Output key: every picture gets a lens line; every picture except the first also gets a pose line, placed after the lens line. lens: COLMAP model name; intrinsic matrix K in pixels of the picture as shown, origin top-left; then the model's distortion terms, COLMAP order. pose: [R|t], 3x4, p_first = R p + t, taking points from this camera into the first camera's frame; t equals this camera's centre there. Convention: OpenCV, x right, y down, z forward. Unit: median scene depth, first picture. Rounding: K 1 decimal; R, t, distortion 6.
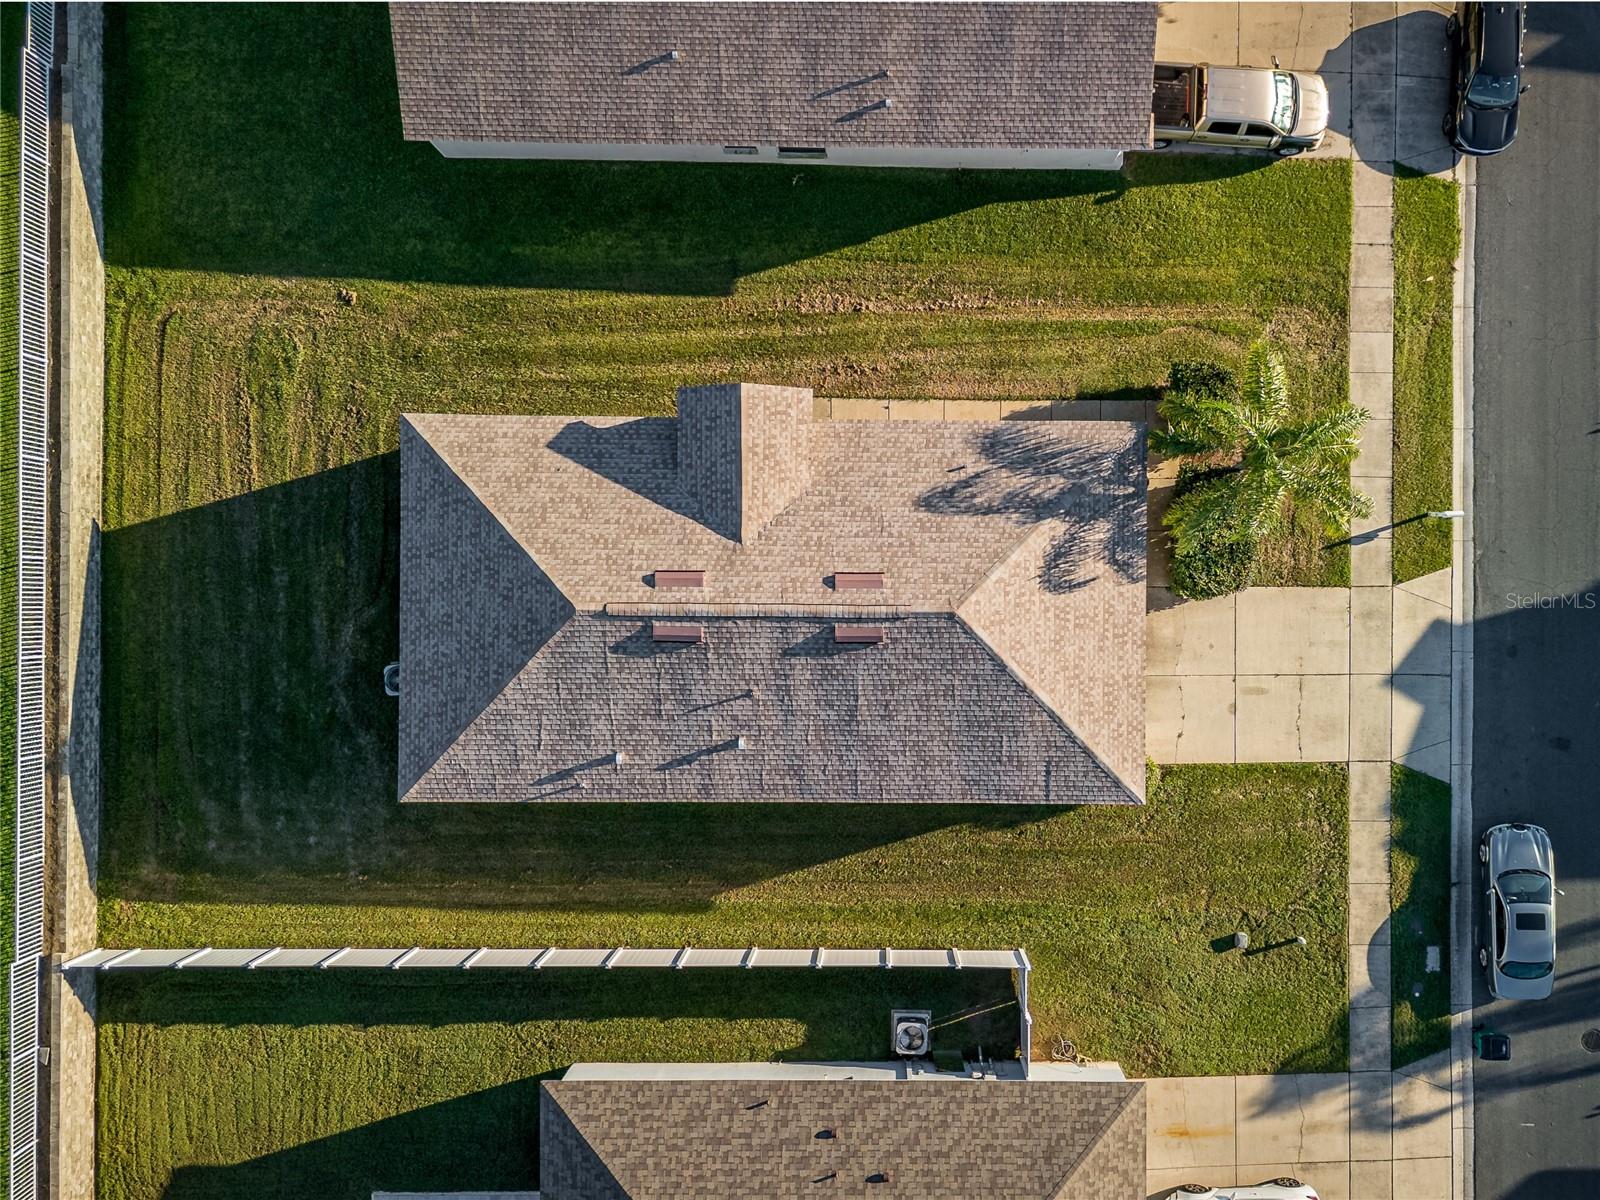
lens RADIAL K [[1755.5, 0, 789.7], [0, 1755.5, 576.1], [0, 0, 1]] dist [0.138845, -0.320343]
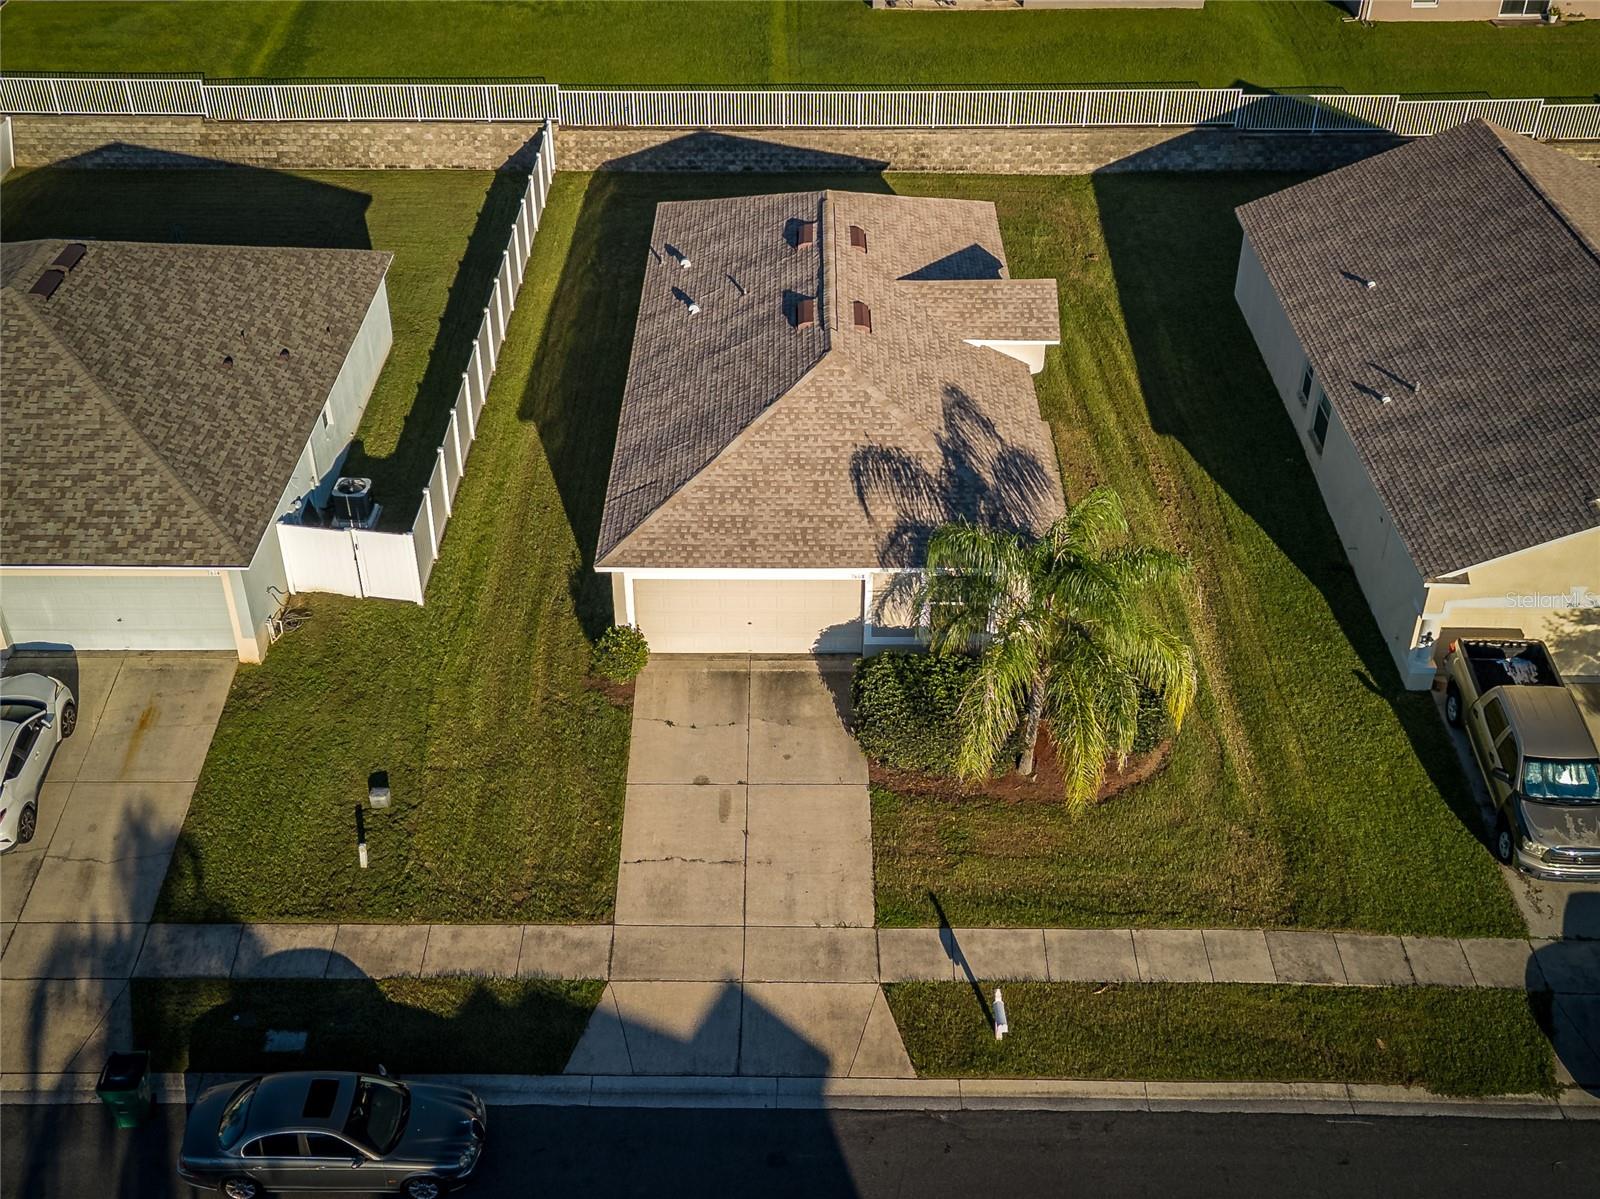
lens RADIAL K [[1755.5, 0, 789.7], [0, 1755.5, 575.6], [0, 0, 1]] dist [0.138845, -0.320343]
pose [[-0.000904, 0.540775, -0.841167, 0.801733], [-0.999792, 0.016633, 0.011767, 0.028425], [0.020354, 0.841003, 0.540648, 0.532444]]
